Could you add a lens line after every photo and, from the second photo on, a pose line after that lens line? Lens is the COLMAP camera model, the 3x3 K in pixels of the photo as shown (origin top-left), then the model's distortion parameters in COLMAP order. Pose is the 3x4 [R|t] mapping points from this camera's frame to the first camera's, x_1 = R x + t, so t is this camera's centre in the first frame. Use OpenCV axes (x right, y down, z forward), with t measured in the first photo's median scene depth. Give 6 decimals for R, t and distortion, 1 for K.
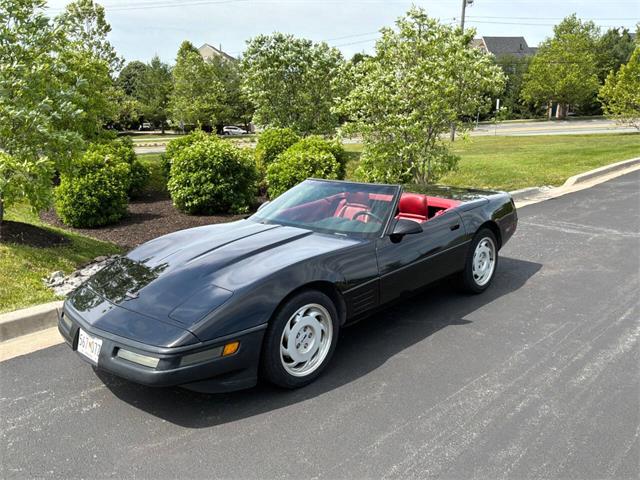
lens RADIAL K [[537.2, 0, 322.4], [0, 537.2, 239.4], [0, 0, 1]] dist [0.076230, -0.145592]
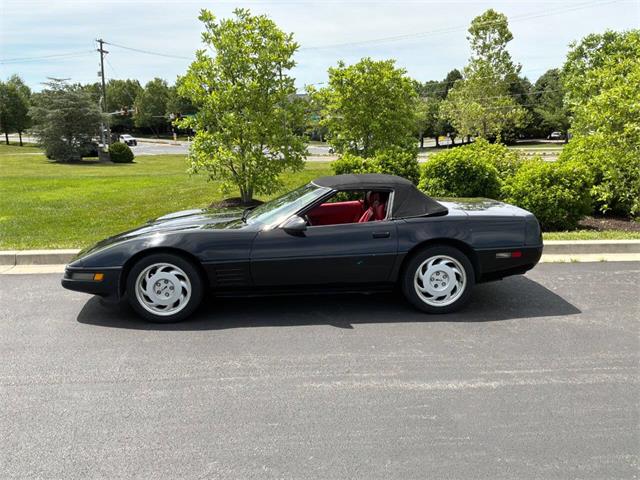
lens RADIAL K [[537.2, 0, 313.7], [0, 537.2, 237.1], [0, 0, 1]] dist [0.076230, -0.145592]
pose [[0.721834, 0.141138, -0.677522, 0.823500], [-0.154160, 0.987178, 0.041401, -0.041648], [0.674678, 0.074562, 0.734336, 0.176200]]
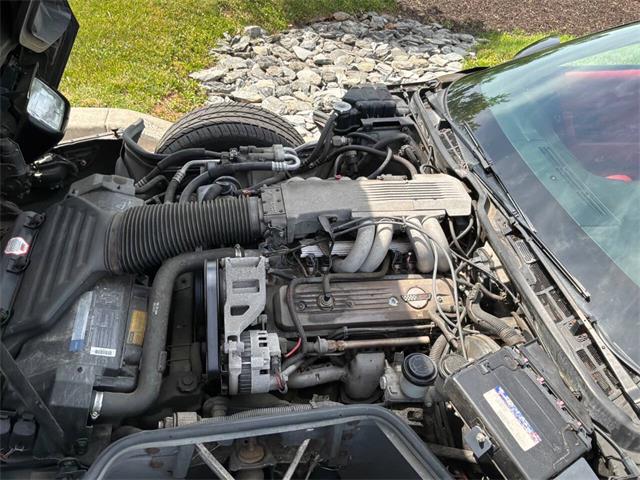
lens RADIAL K [[537.2, 0, 321.4], [0, 537.2, 241.5], [0, 0, 1]] dist [0.076230, -0.145592]
pose [[0.783051, 0.465846, -0.412090, -0.006524], [-0.234449, 0.834779, 0.498175, -0.112026], [0.576077, -0.293482, 0.762892, 0.631958]]
